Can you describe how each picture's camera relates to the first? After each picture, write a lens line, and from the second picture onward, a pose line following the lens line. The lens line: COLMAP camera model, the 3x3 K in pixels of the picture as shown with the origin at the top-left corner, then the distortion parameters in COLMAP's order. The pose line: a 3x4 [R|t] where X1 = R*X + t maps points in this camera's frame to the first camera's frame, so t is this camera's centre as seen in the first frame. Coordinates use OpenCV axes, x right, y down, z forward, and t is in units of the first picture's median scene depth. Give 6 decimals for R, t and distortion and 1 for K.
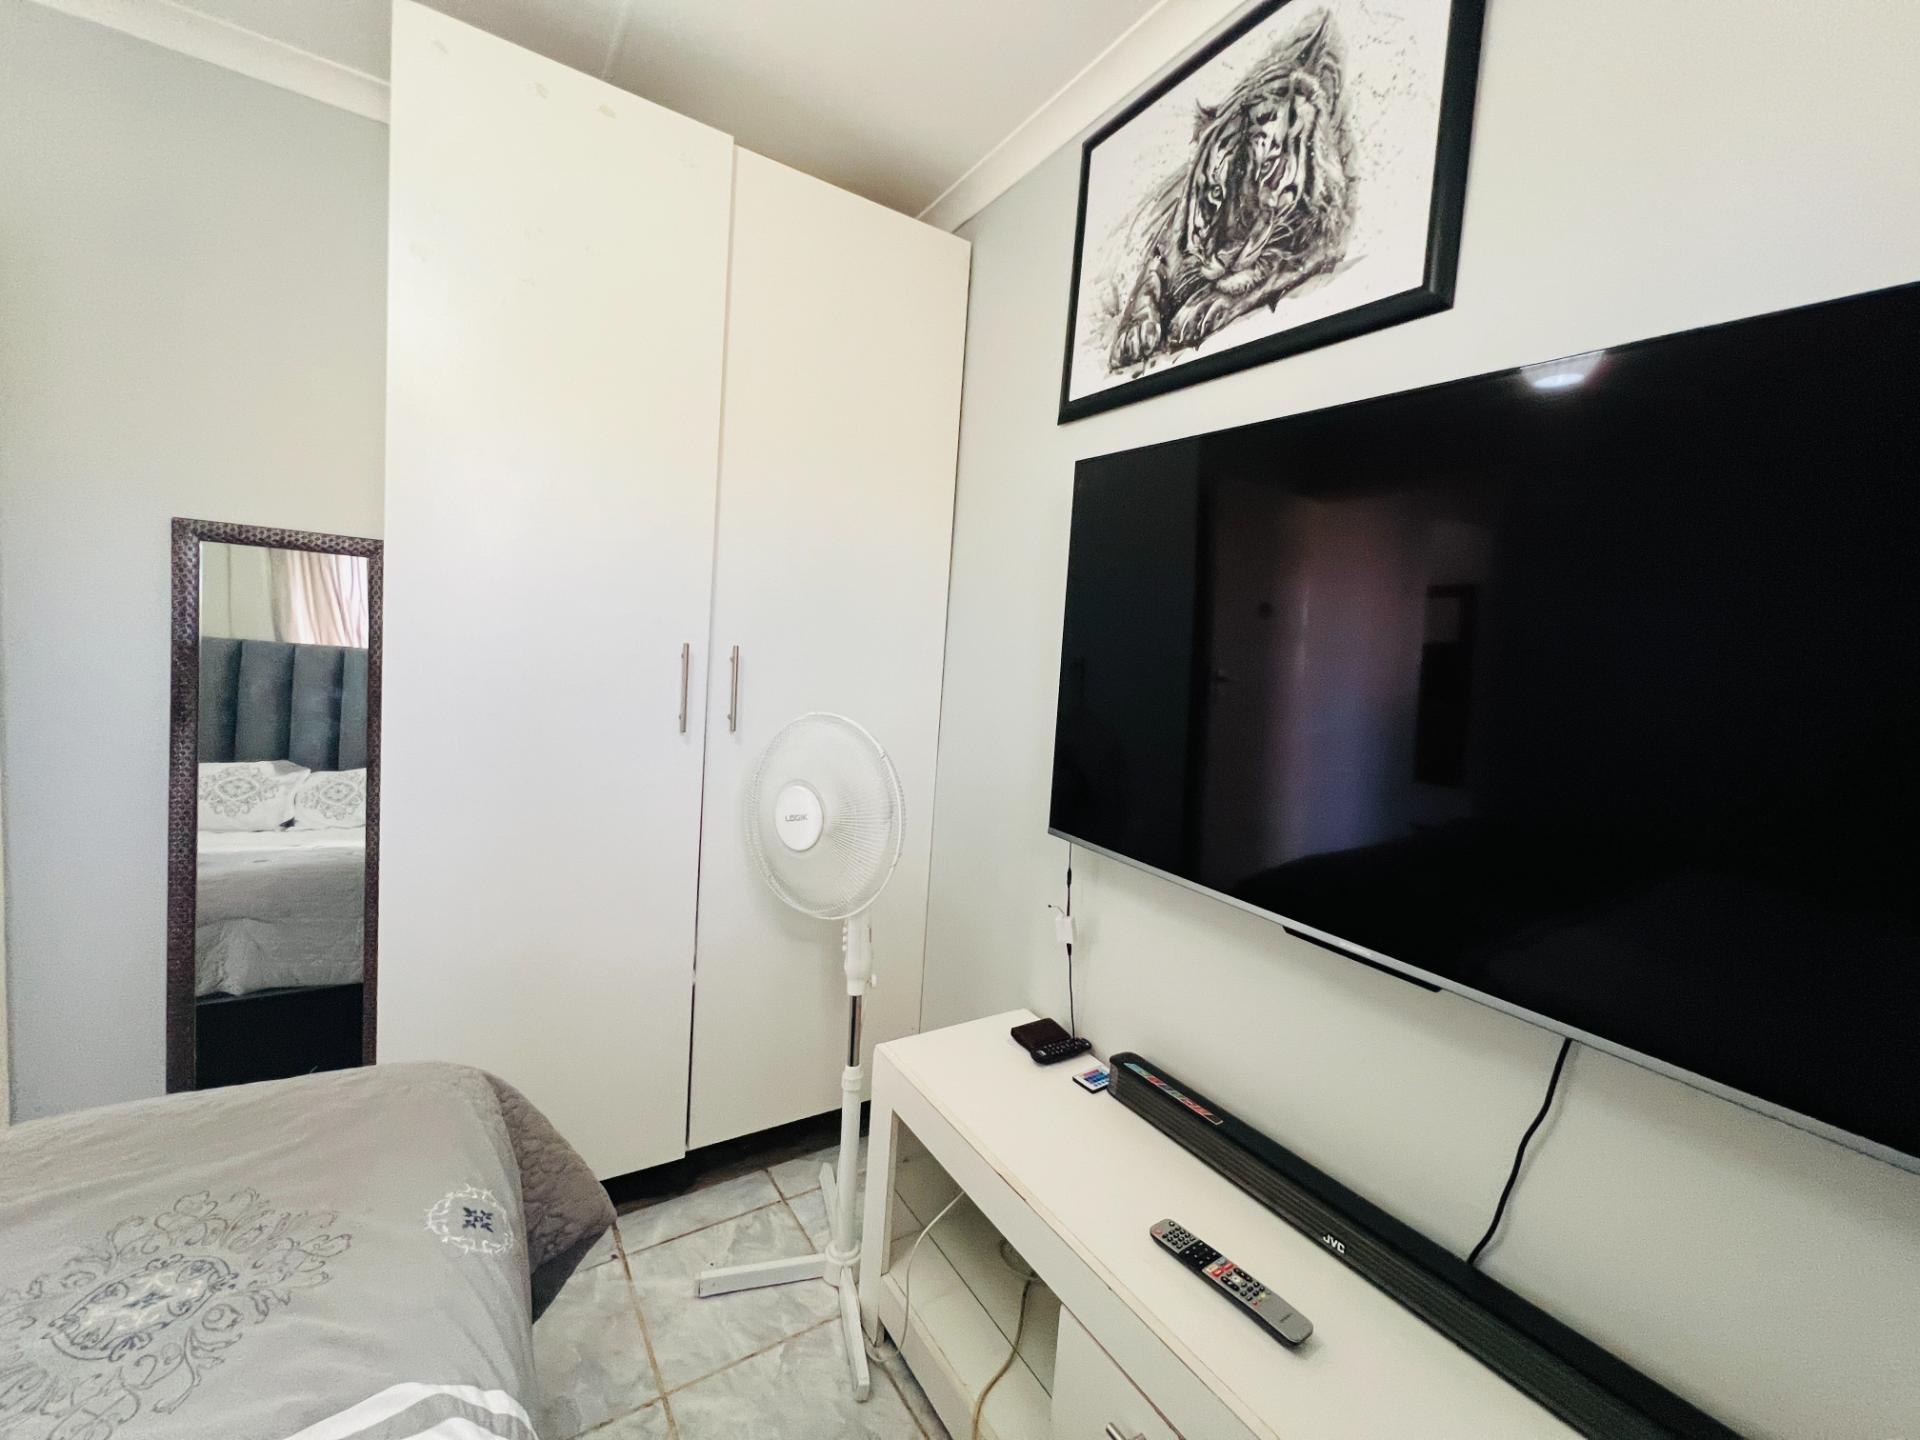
lens RADIAL K [[767.4, 0, 960.0], [0, 767.4, 718.0], [0, 0, 1]] dist [-0.003597, 0.001439]
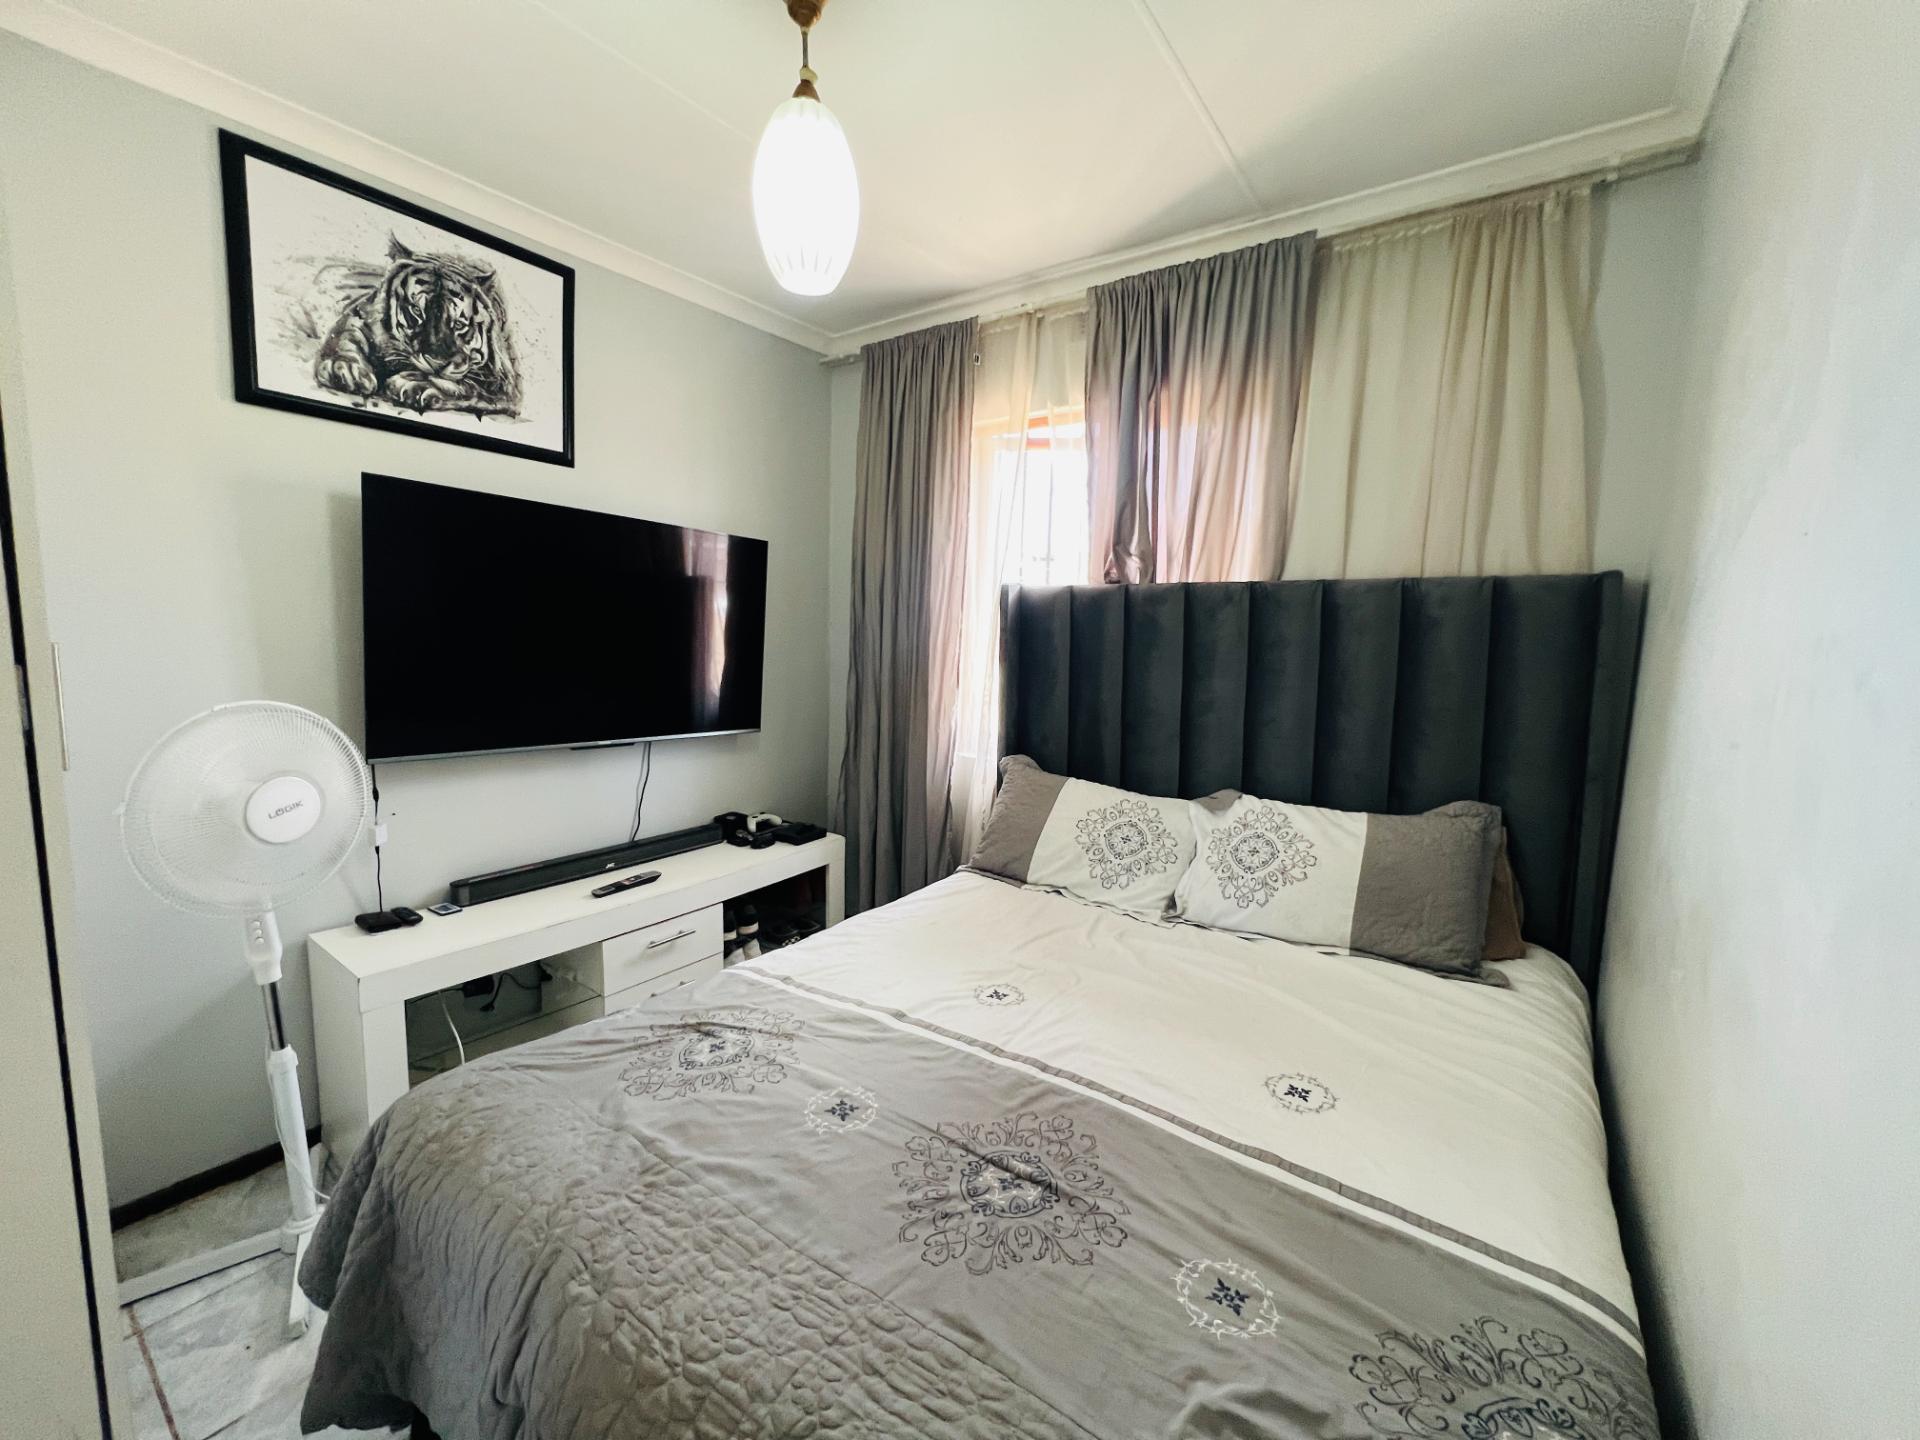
lens RADIAL K [[767.4, 0, 960.7], [0, 767.4, 719.7], [0, 0, 1]] dist [-0.003597, 0.001439]
pose [[-0.347989, -0.192572, 0.917507, -1.542896], [0.017924, 0.977130, 0.211884, -0.194080], [-0.937327, 0.090179, -0.336579, 0.561110]]
